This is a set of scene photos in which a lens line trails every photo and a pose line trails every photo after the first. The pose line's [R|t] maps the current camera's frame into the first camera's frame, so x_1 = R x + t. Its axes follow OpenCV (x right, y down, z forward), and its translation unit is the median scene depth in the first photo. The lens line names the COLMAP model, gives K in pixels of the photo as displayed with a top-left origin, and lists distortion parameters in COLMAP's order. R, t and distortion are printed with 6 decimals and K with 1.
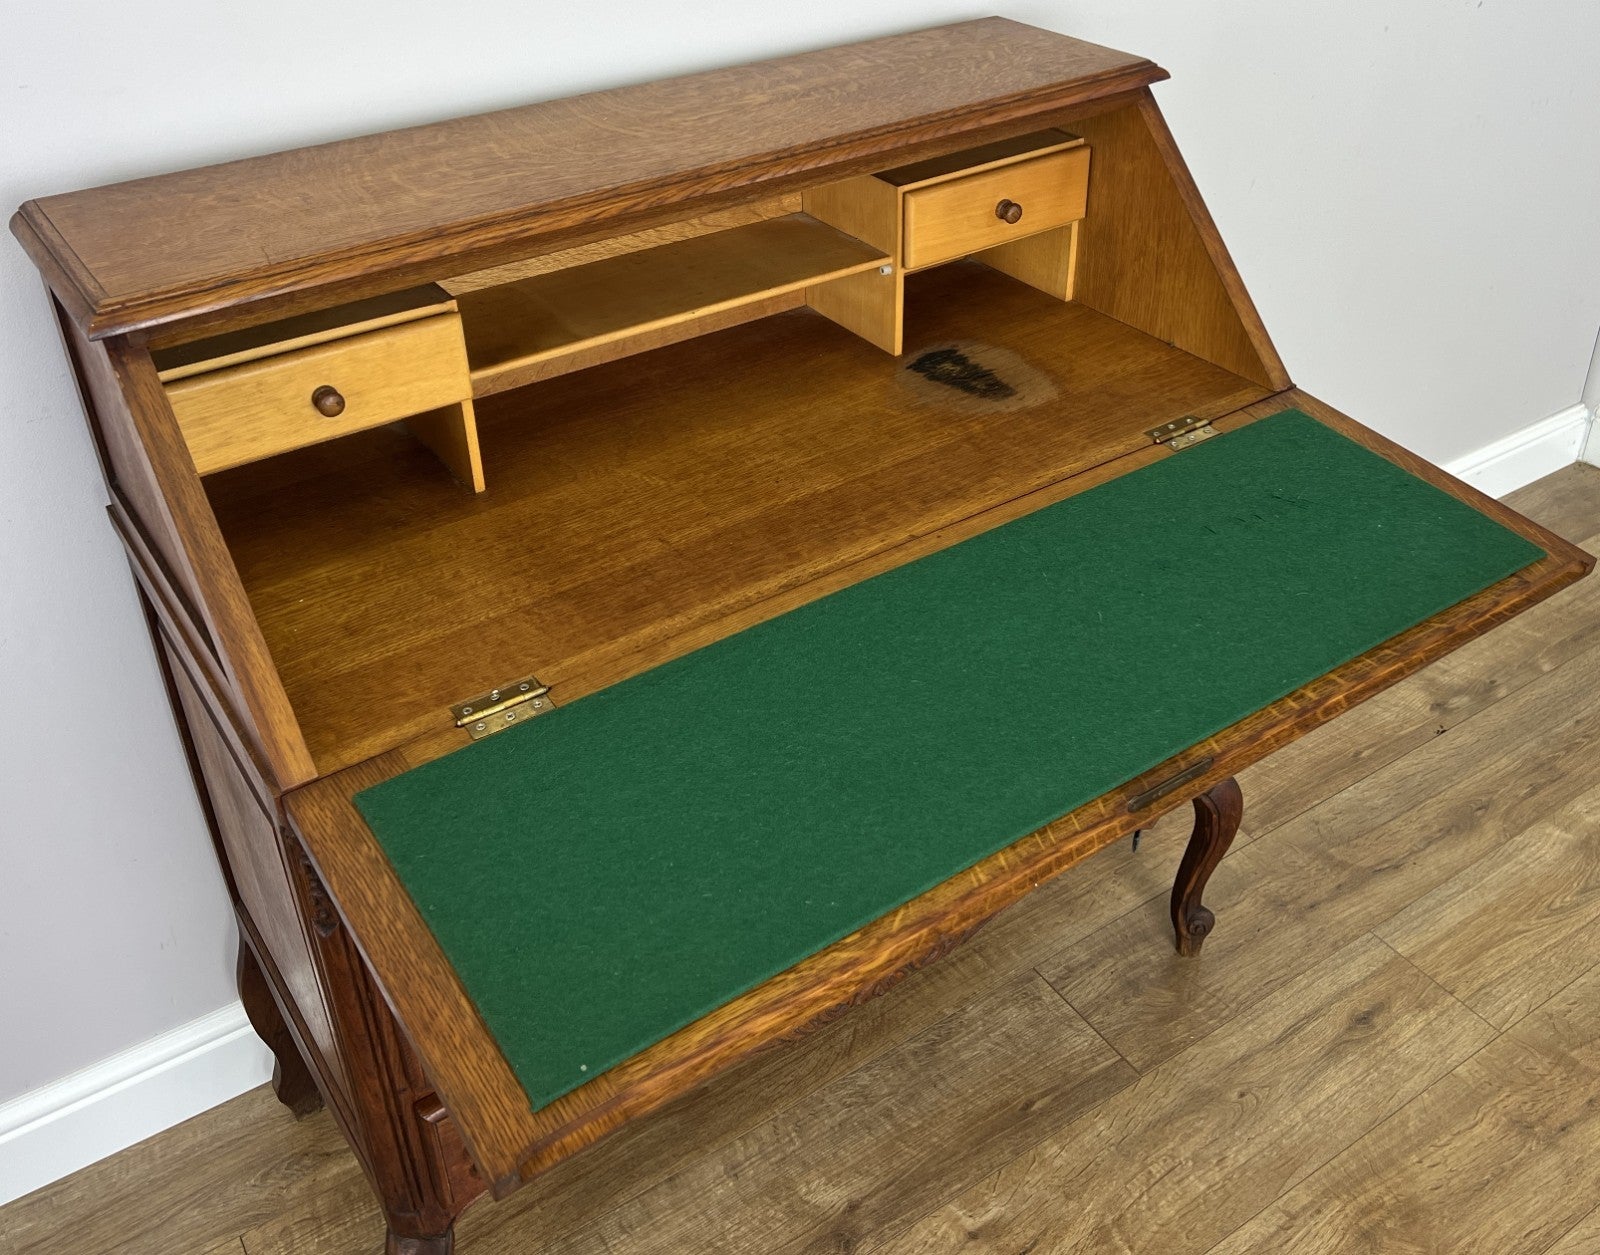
lens RADIAL K [[1514.9, 0, 857.1], [0, 1514.9, 513.0], [0, 0, 1]] dist [0.035583, 0.000000]
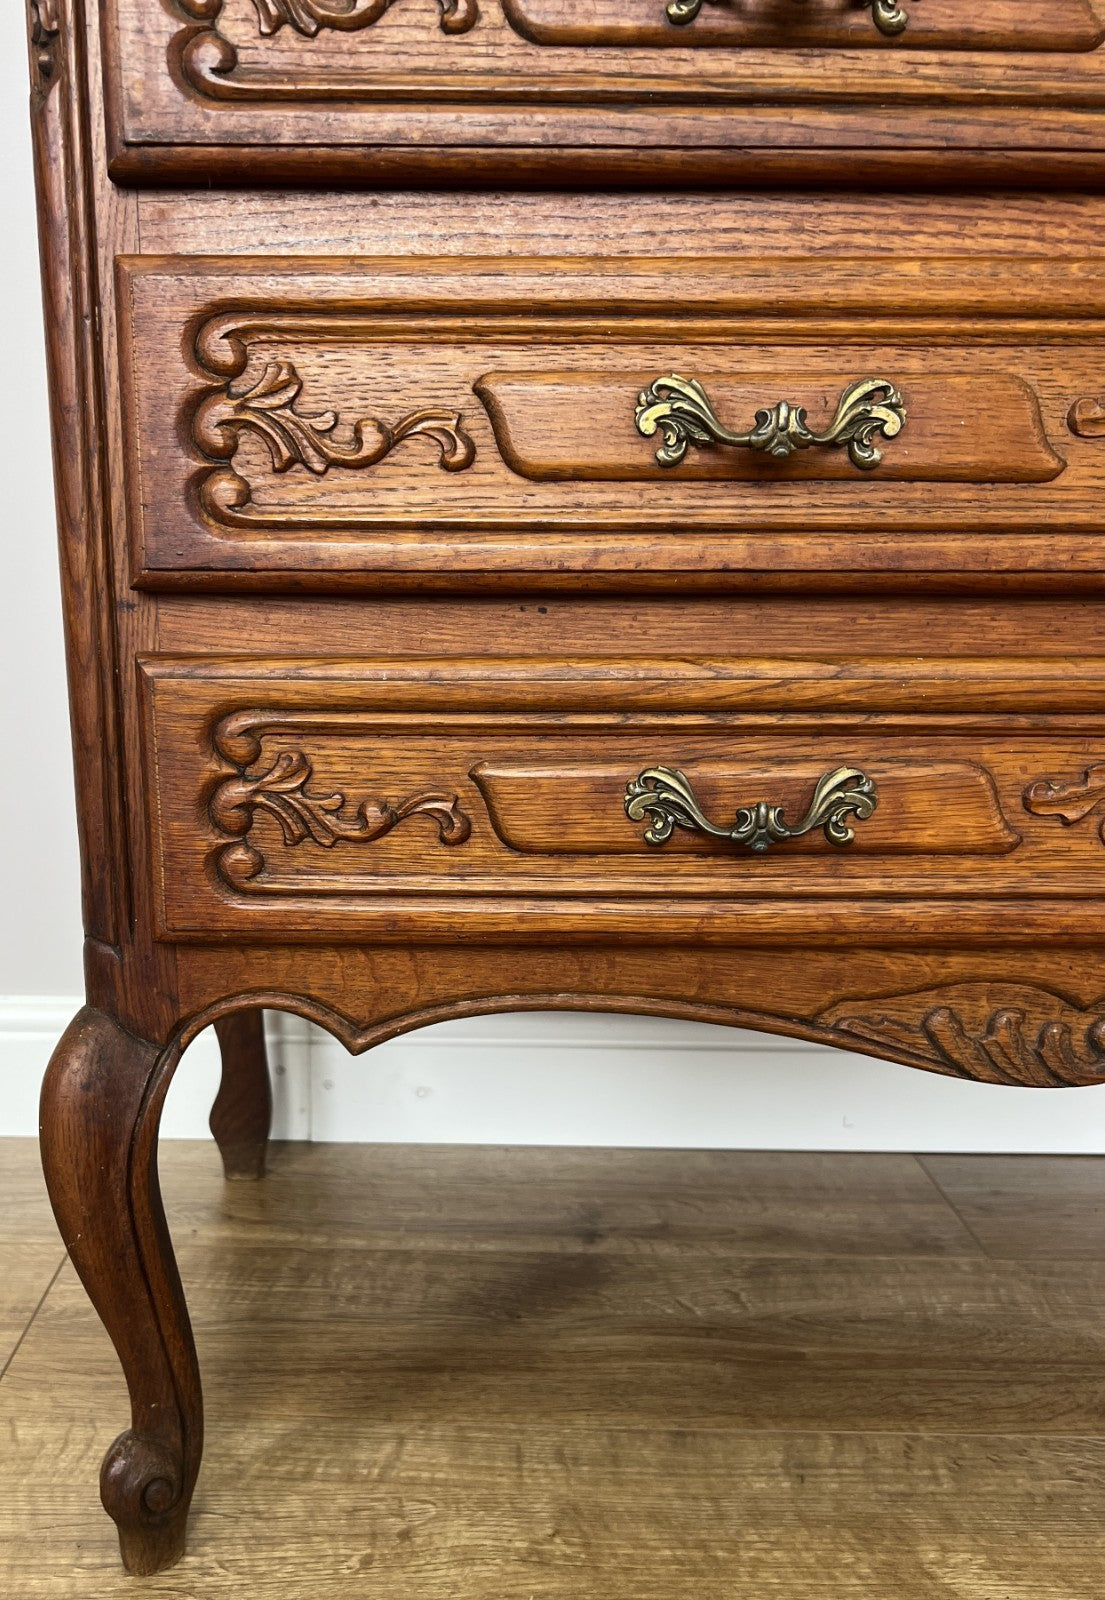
lens RADIAL K [[1367.3, 0, 429.3], [0, 1367.3, 898.0], [0, 0, 1]] dist [0.026419, -0.027154]
pose [[0.814670, 0.159781, -0.557479, 0.042545], [-0.310323, 0.932195, -0.186310, 0.385520], [0.489910, 0.324780, 0.809015, 0.523749]]
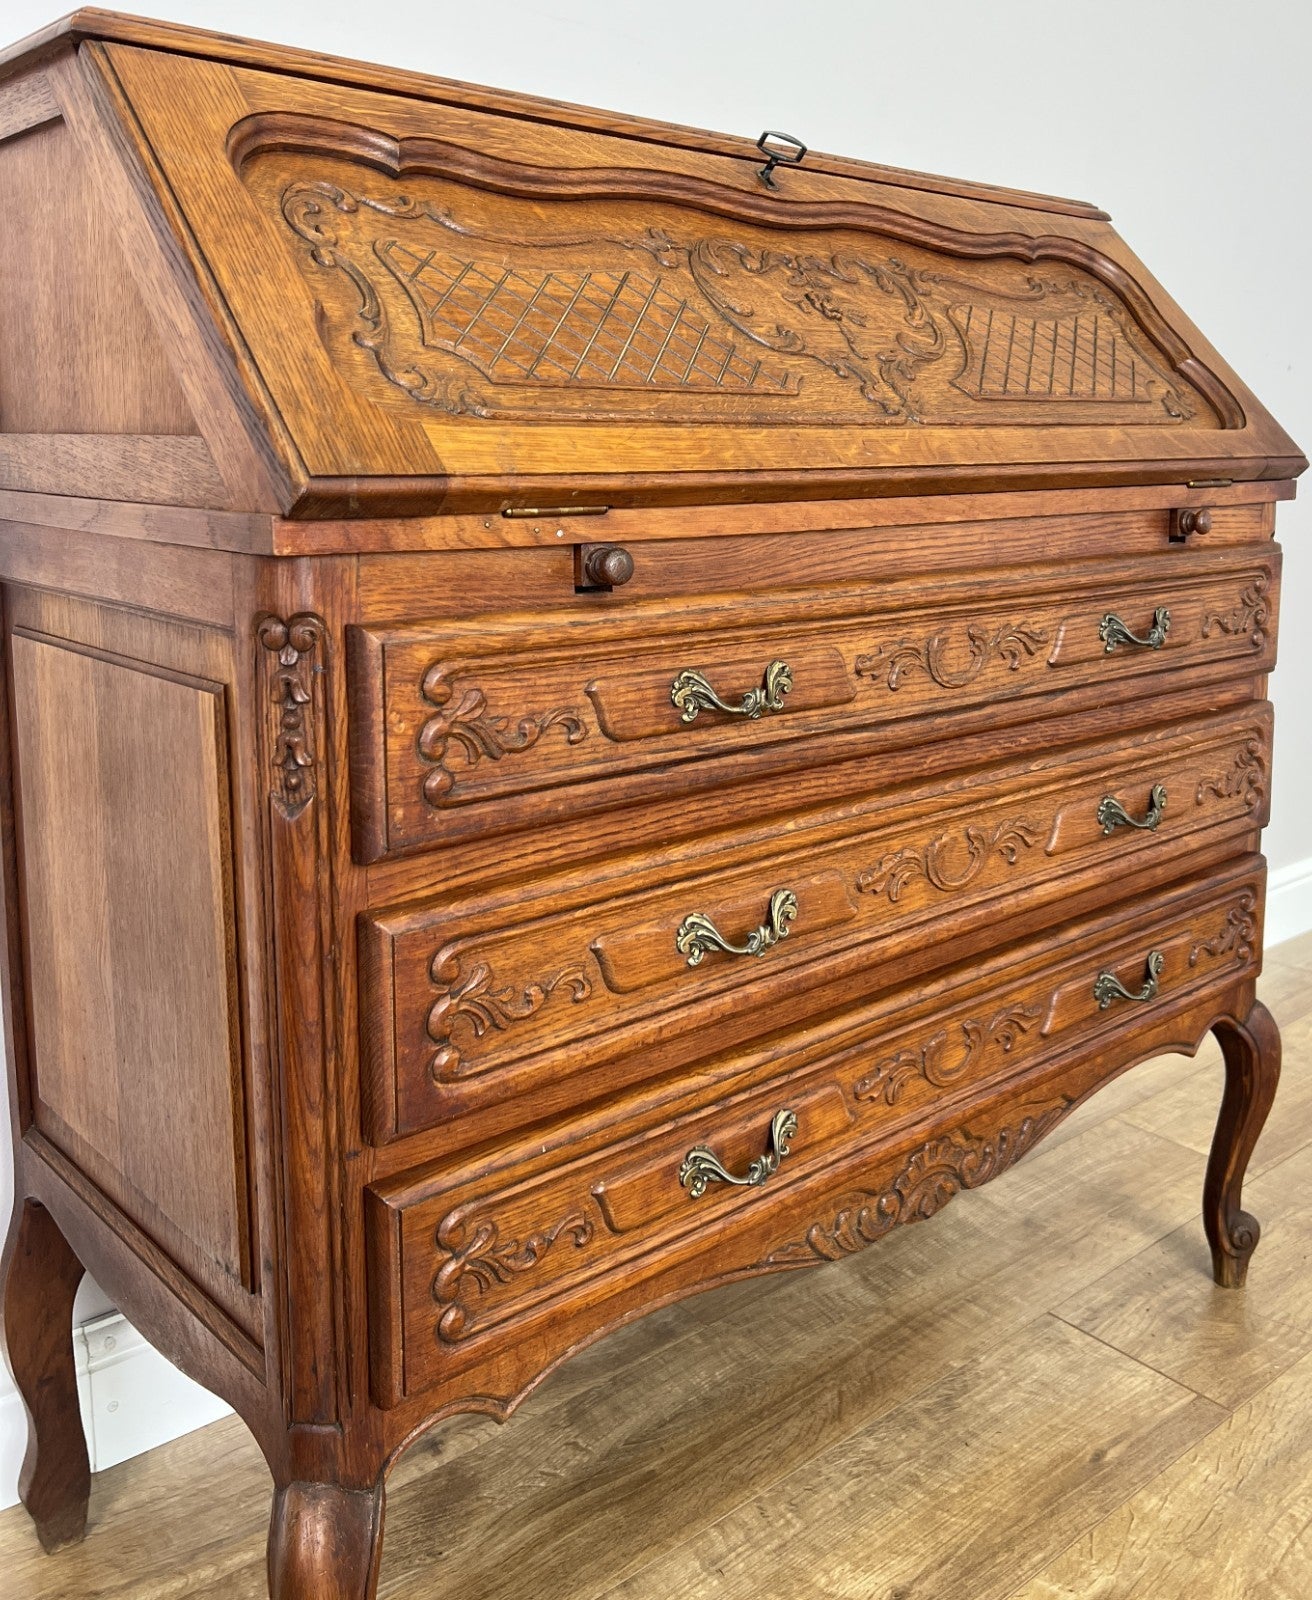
lens RADIAL K [[1477.0, 0, 733.5], [0, 1477.0, 637.7], [0, 0, 1]] dist [0.009901, 0.000000]
pose [[0.991548, -0.004029, 0.129675, -0.160301], [0.055813, 0.915546, -0.398321, 0.322033], [-0.117119, 0.402192, 0.908033, 0.233947]]
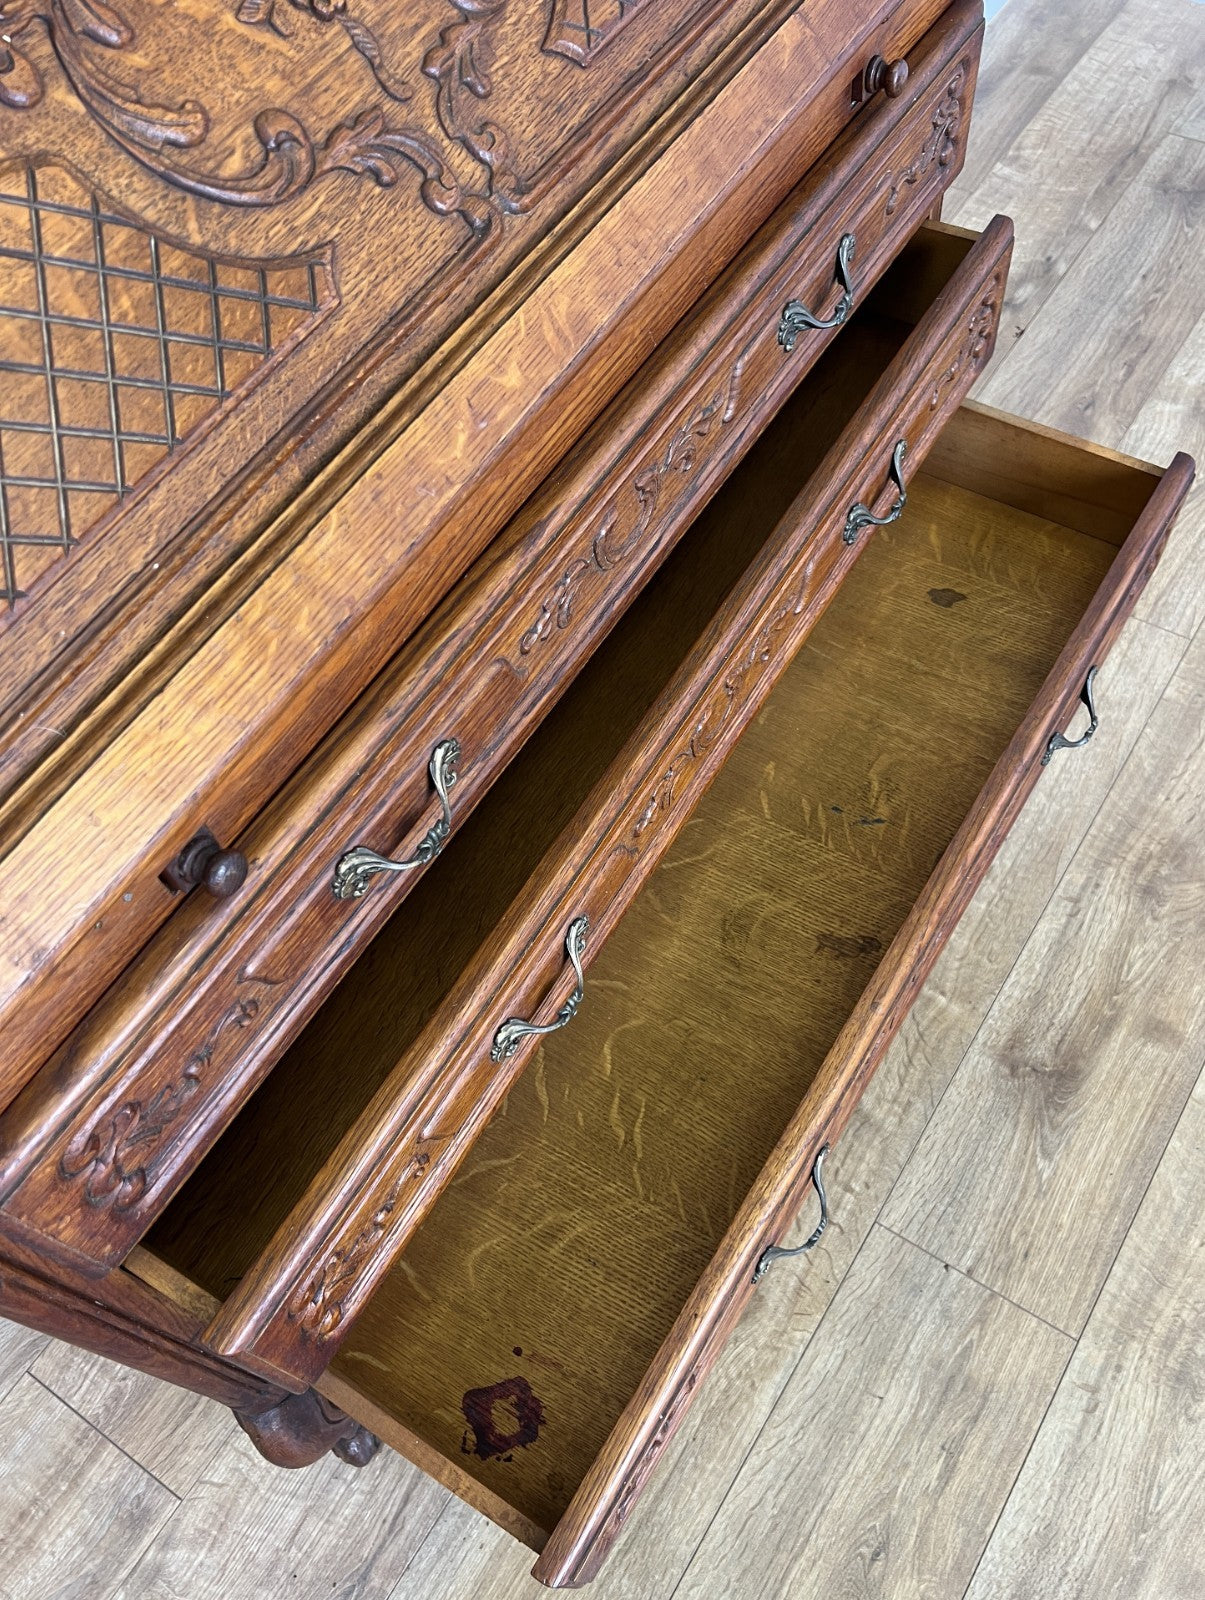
lens RADIAL K [[1273.6, 0, 629.2], [0, 1273.6, 847.0], [0, 0, 1]] dist [0.035676, -0.042126]
pose [[0.918601, -0.367242, 0.145962, -0.085303], [0.261872, 0.842290, 0.471138, -0.030707], [-0.295964, -0.394565, 0.869899, 0.379887]]
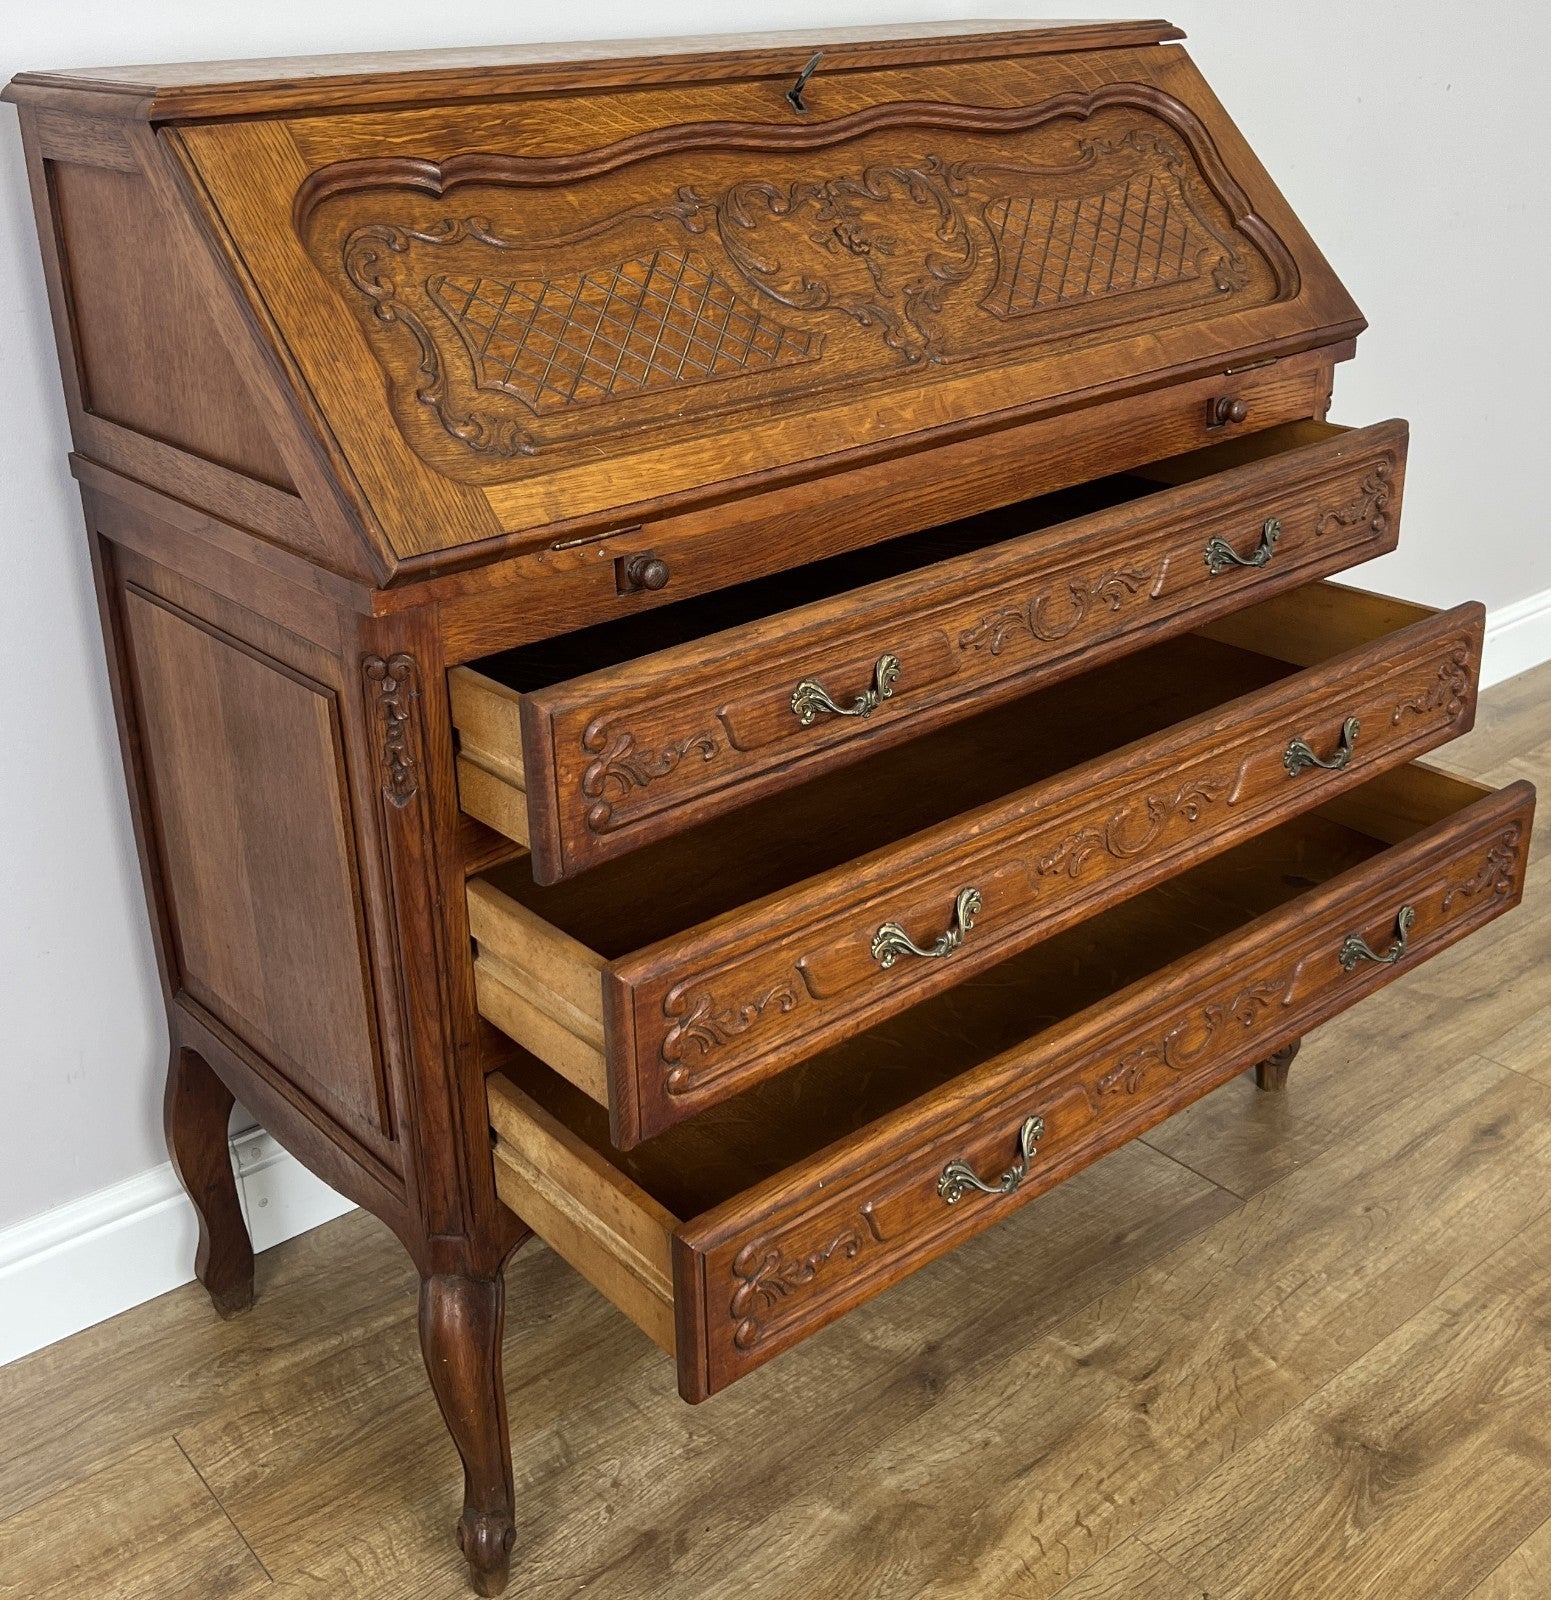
lens RADIAL K [[1861.1, 0, 790.5], [0, 1861.1, 685.1], [0, 0, 1]] dist [0.041580, 0.000000]
pose [[0.995524, -0.049179, 0.080711, -0.141482], [0.062674, 0.982704, -0.174253, 0.274788], [-0.070746, 0.178531, 0.981388, -0.043173]]
